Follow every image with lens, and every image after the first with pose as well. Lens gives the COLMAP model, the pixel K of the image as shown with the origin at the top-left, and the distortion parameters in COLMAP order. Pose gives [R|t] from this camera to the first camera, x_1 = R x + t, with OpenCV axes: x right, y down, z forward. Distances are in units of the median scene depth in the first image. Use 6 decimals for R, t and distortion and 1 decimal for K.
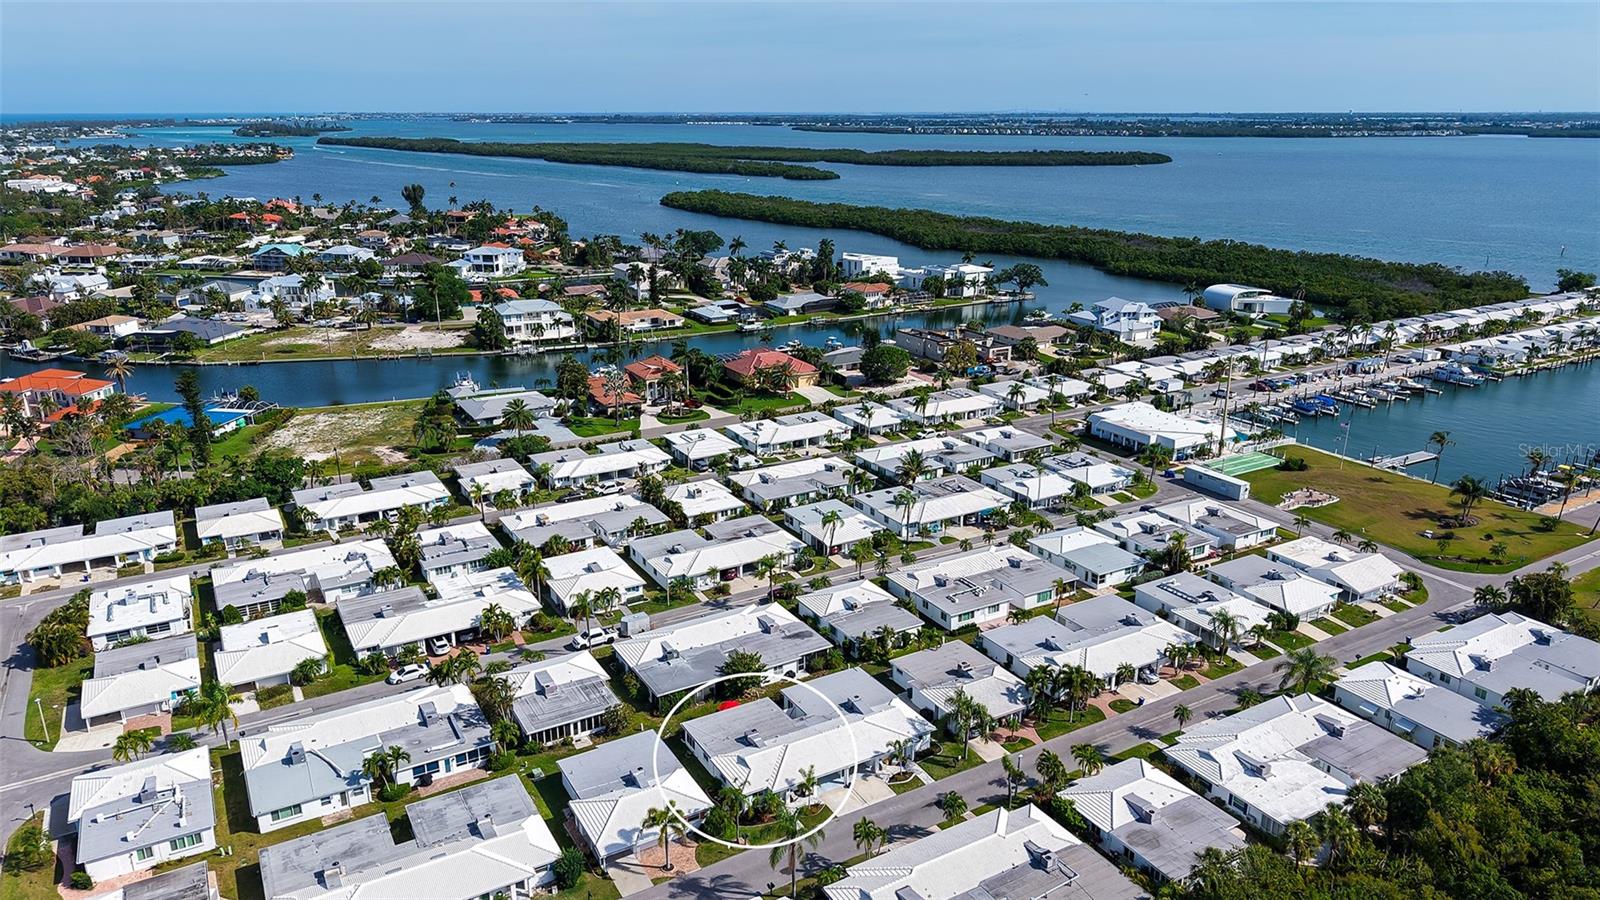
lens RADIAL K [[1077.5, 0, 800.0], [0, 1077.5, 450.0], [0, 0, 1]] dist [0.094360, -0.131322]
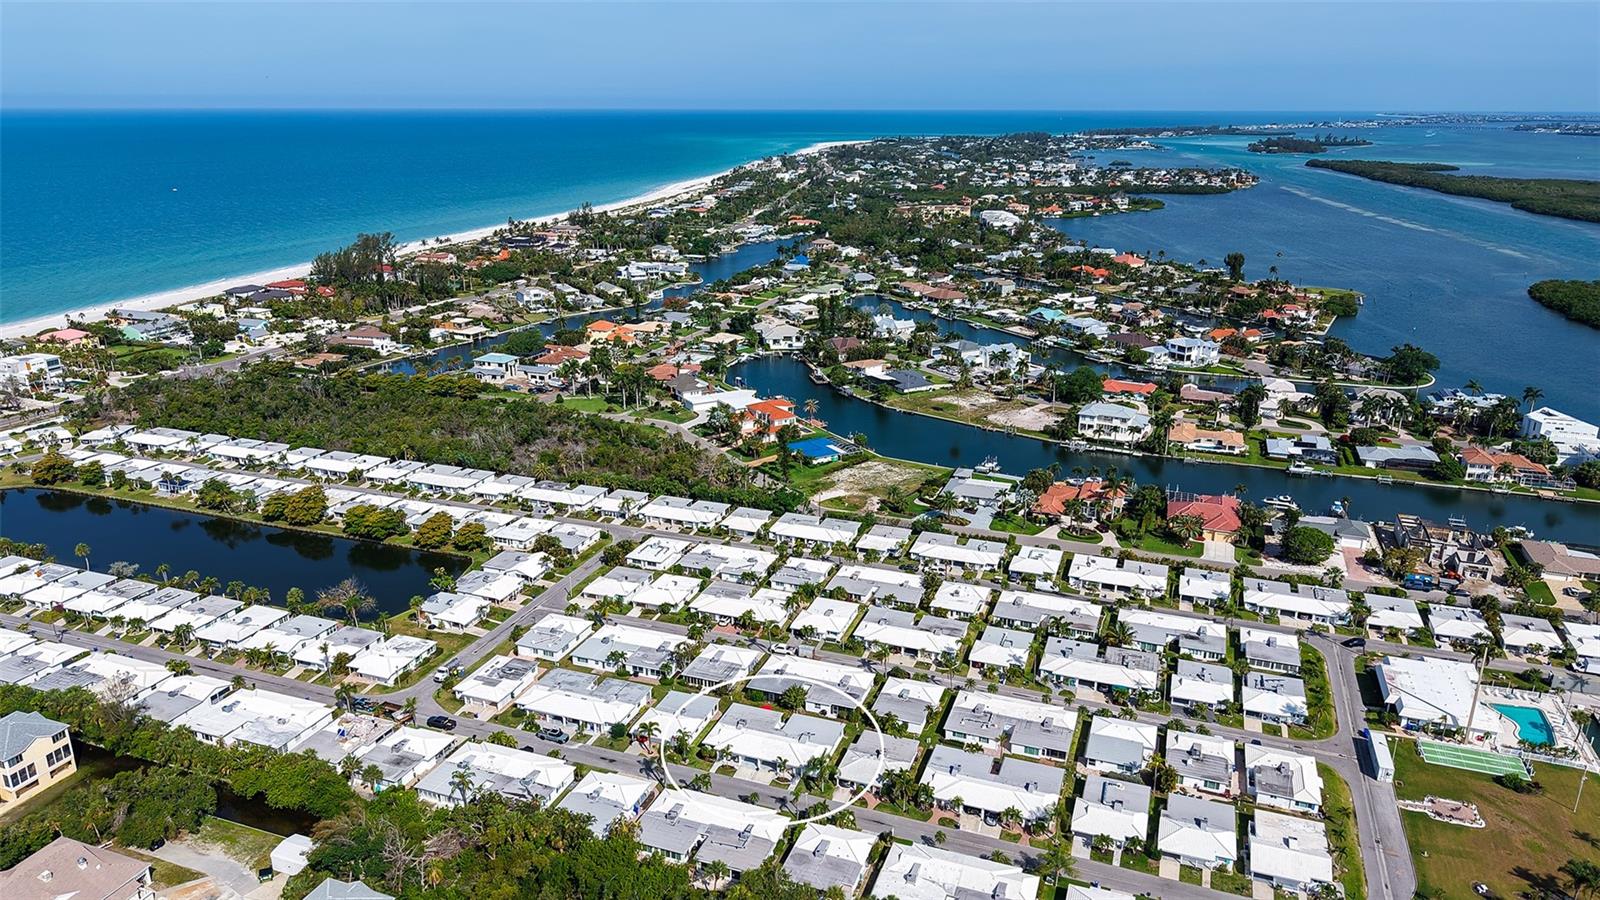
lens RADIAL K [[1077.5, 0, 800.0], [0, 1077.5, 450.0], [0, 0, 1]] dist [0.094360, -0.131322]
pose [[0.635404, 0.237439, -0.734768, 0.820127], [-0.235065, 0.965867, 0.108841, -0.263289], [0.735531, 0.103560, 0.669529, -0.126458]]
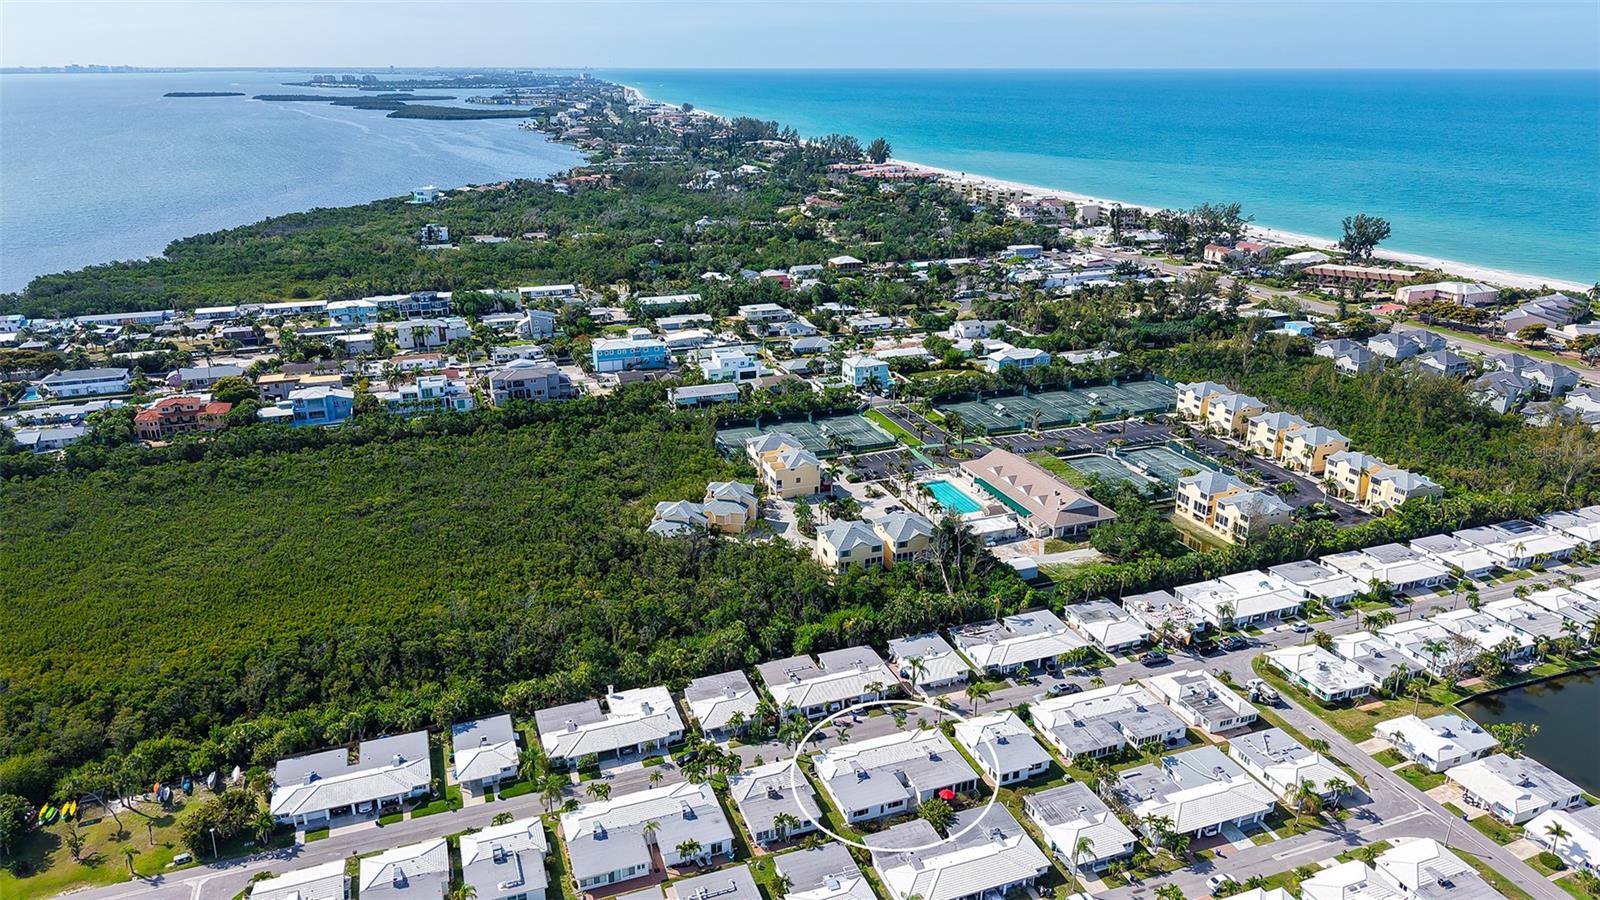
lens RADIAL K [[1077.5, 0, 800.0], [0, 1077.5, 450.0], [0, 0, 1]] dist [0.094360, -0.131322]
pose [[-0.985501, -0.058987, 0.159087, -0.053995], [0.049965, 0.795151, 0.604350, -0.693144], [-0.162147, 0.603536, -0.780674, 1.318692]]
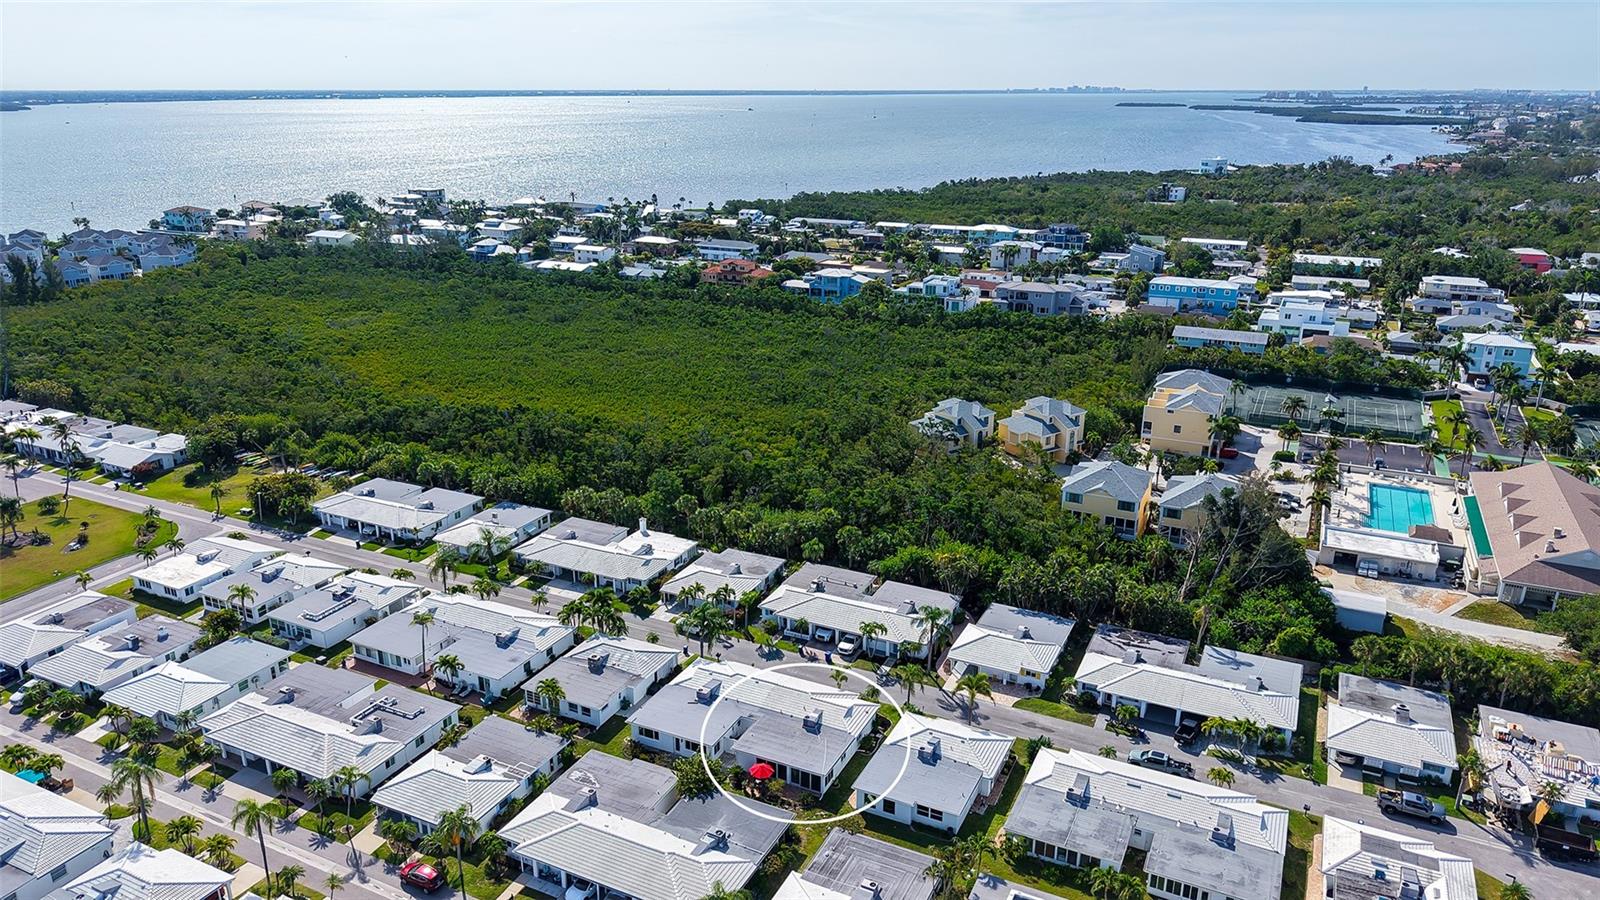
lens RADIAL K [[1077.5, 0, 800.0], [0, 1077.5, 450.0], [0, 0, 1]] dist [0.094360, -0.131322]
pose [[-0.555266, -0.264696, 0.788426, -0.510017], [0.250544, 0.850721, 0.462062, -0.279720], [-0.793037, 0.454102, -0.406059, 0.863765]]
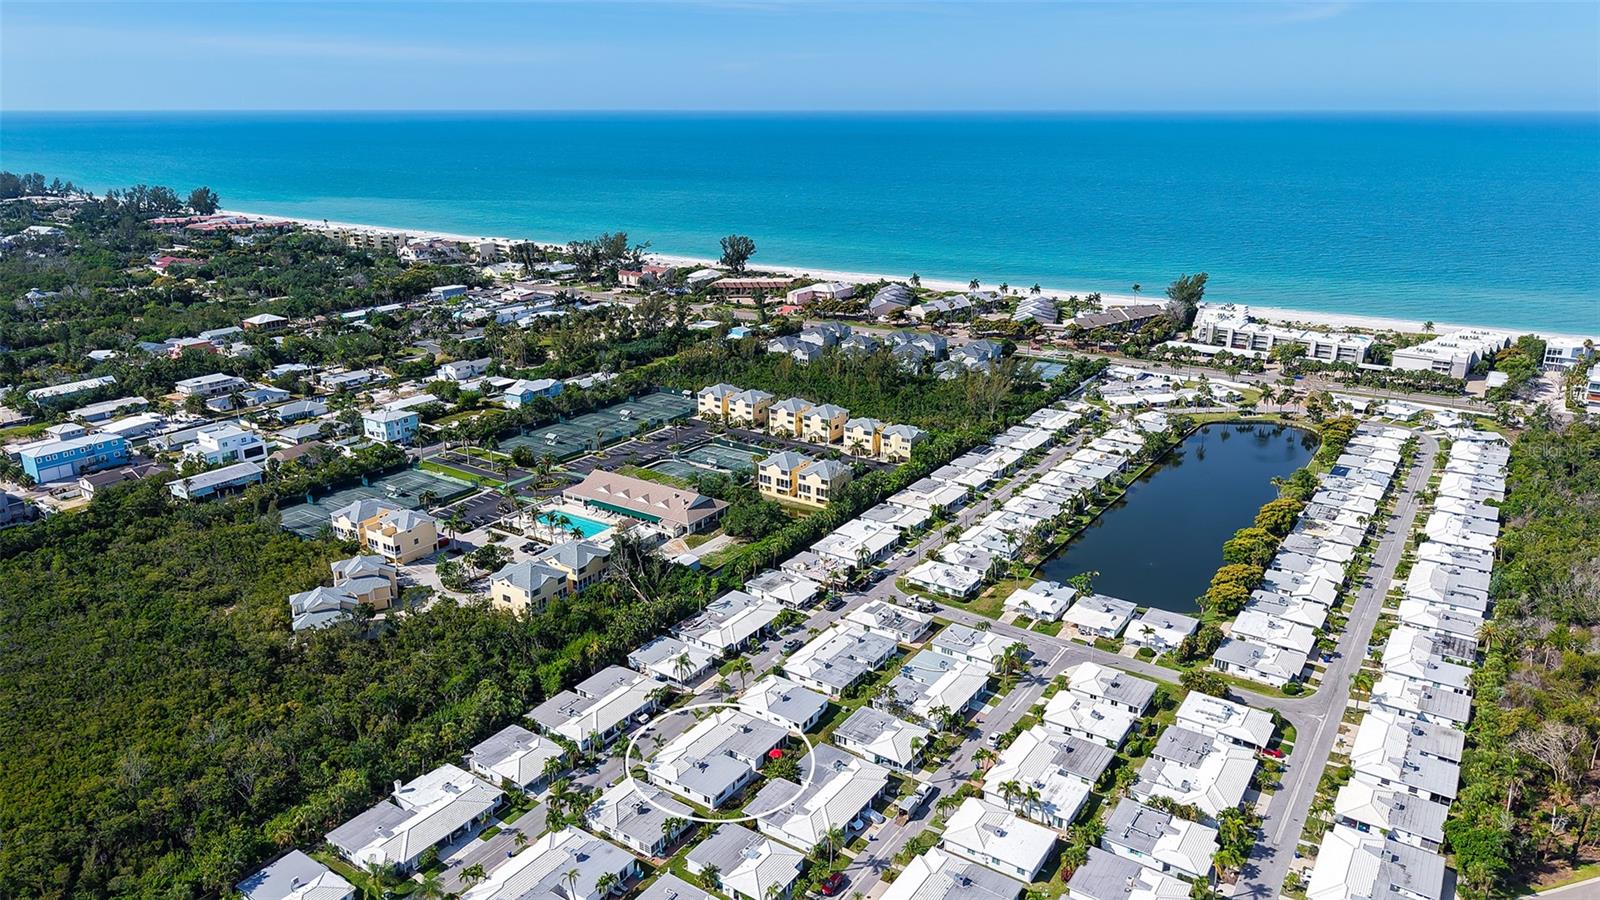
lens RADIAL K [[1077.5, 0, 800.0], [0, 1077.5, 450.0], [0, 0, 1]] dist [0.094360, -0.131322]
pose [[-0.900624, 0.132435, -0.413930, 0.350192], [-0.132290, 0.823702, 0.551375, -0.706242], [0.413976, 0.551340, -0.724325, 1.353214]]
